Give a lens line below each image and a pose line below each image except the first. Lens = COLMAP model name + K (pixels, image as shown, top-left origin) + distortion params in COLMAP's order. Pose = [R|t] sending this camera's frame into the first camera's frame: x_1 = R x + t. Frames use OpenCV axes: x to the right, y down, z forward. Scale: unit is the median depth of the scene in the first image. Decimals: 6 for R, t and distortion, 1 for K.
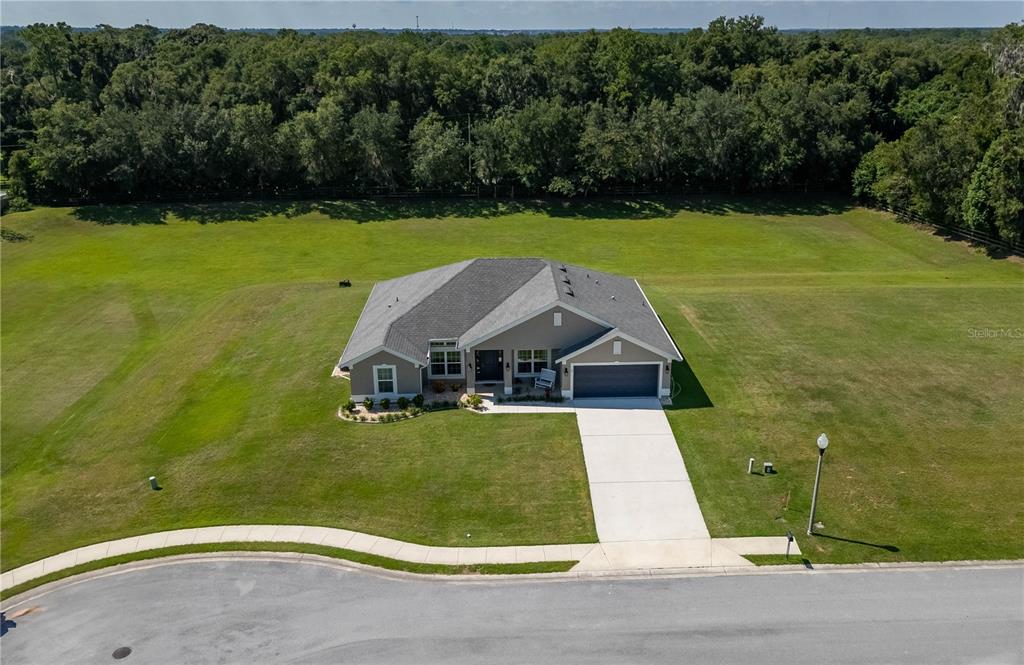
lens RADIAL K [[823.7, 0, 534.6], [0, 823.7, 334.4], [0, 0, 1]] dist [0.104109, -0.160837]
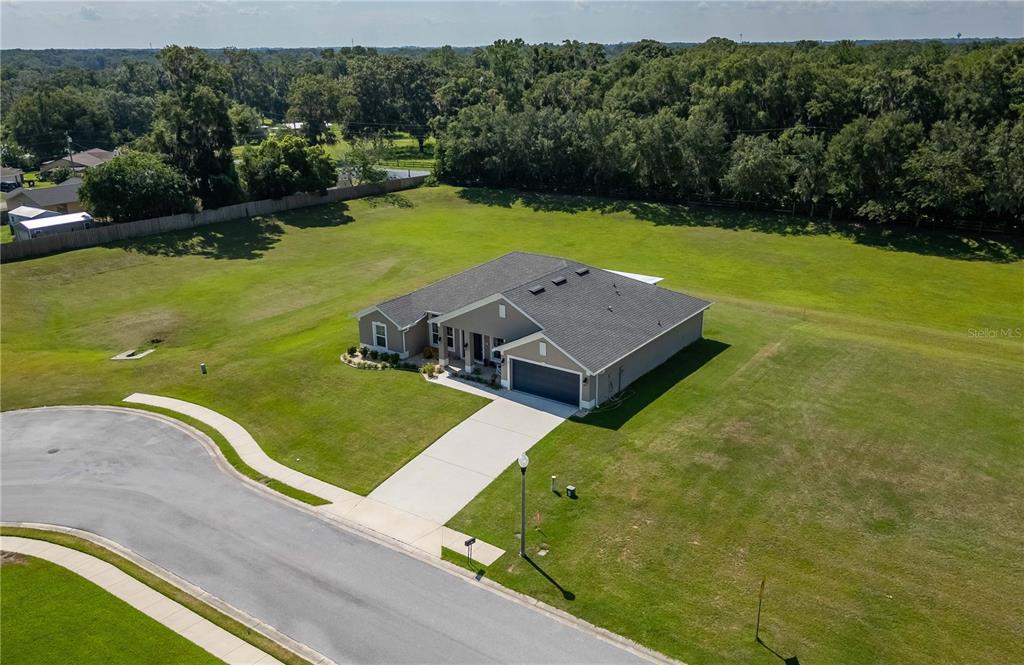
lens RADIAL K [[823.7, 0, 534.6], [0, 823.7, 334.4], [0, 0, 1]] dist [0.104109, -0.160837]
pose [[0.796764, 0.194427, -0.572158, 0.515933], [-0.201711, 0.978092, 0.051475, -0.039947], [0.569631, 0.074397, 0.818527, 0.120390]]
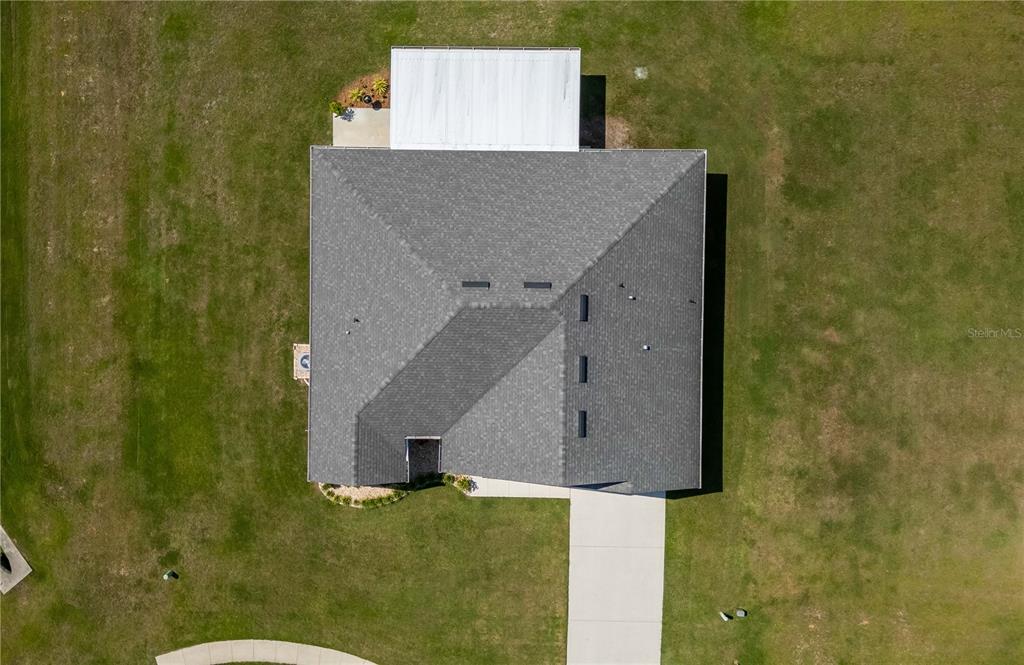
lens RADIAL K [[823.3, 0, 505.0], [0, 823.3, 332.3], [0, 0, 1]] dist [0.070433, -0.077223]
pose [[0.997866, 0.065110, -0.004925, -0.024155], [-0.017239, 0.335439, 0.941904, -0.645660], [0.062979, -0.939809, 0.335845, 0.652054]]
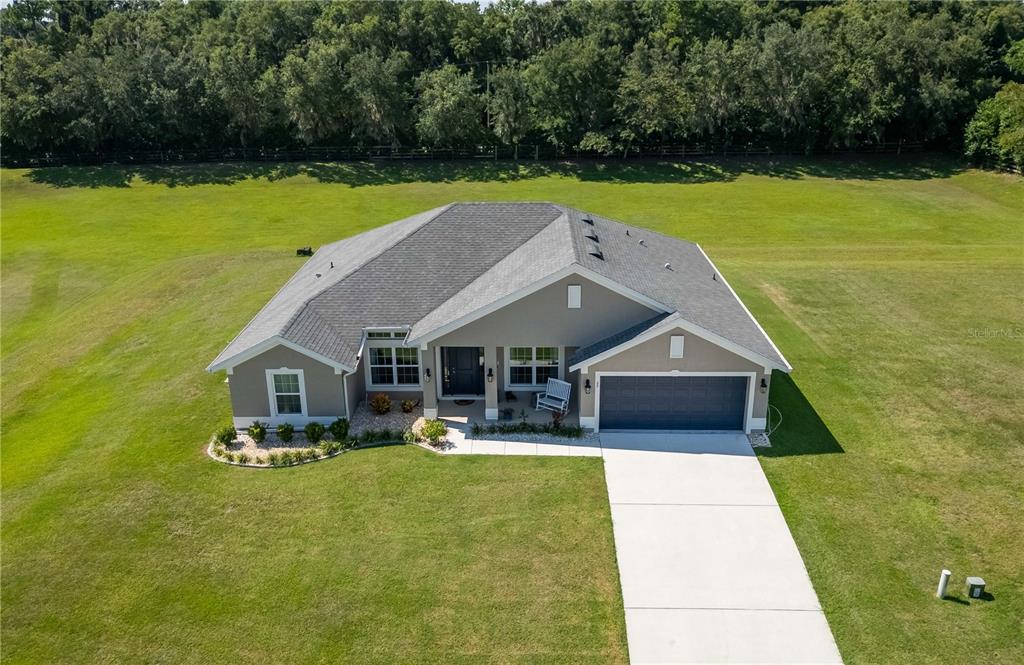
lens RADIAL K [[823.3, 0, 505.0], [0, 823.3, 332.3], [0, 0, 1]] dist [0.070433, -0.077223]
pose [[0.996751, 0.016501, -0.078841, 0.019456], [-0.015617, 0.999808, 0.011823, 0.000539], [0.079021, -0.010553, 0.996817, 0.313824]]
